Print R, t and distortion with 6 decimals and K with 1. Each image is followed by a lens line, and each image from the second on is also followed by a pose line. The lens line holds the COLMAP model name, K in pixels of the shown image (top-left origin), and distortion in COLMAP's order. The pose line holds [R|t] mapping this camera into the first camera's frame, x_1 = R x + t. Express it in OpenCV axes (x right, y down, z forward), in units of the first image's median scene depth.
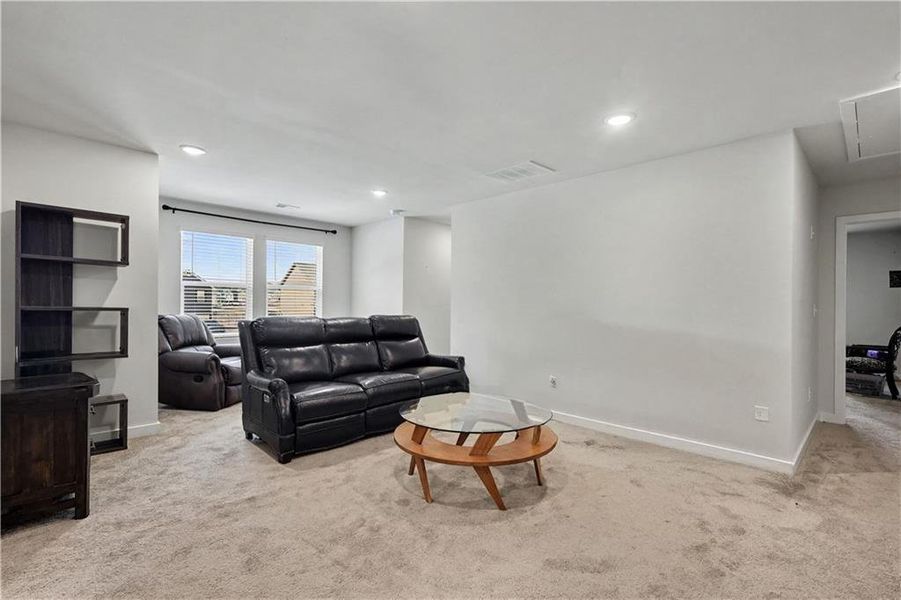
lens RADIAL K [[420.4, 0, 452.5], [0, 420.4, 304.5], [0, 0, 1]] dist [0.004119, 0.000178]
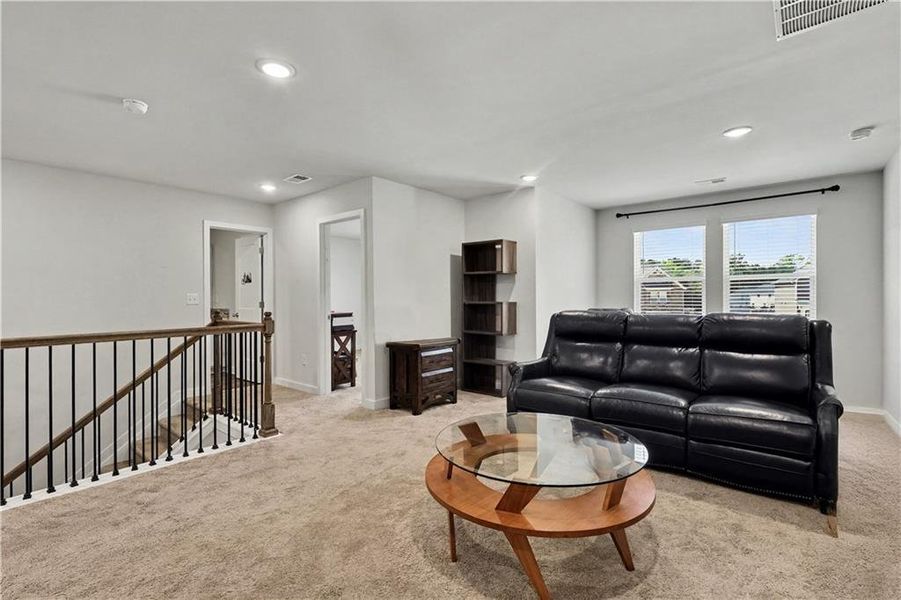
lens RADIAL K [[420.4, 0, 452.4], [0, 420.4, 301.8], [0, 0, 1]] dist [0.004119, 0.000178]
pose [[0.108286, -0.008887, -0.994080, 0.593849], [0.009505, 0.999924, -0.007904, 0.015162], [0.994074, -0.008593, 0.108362, 0.596747]]
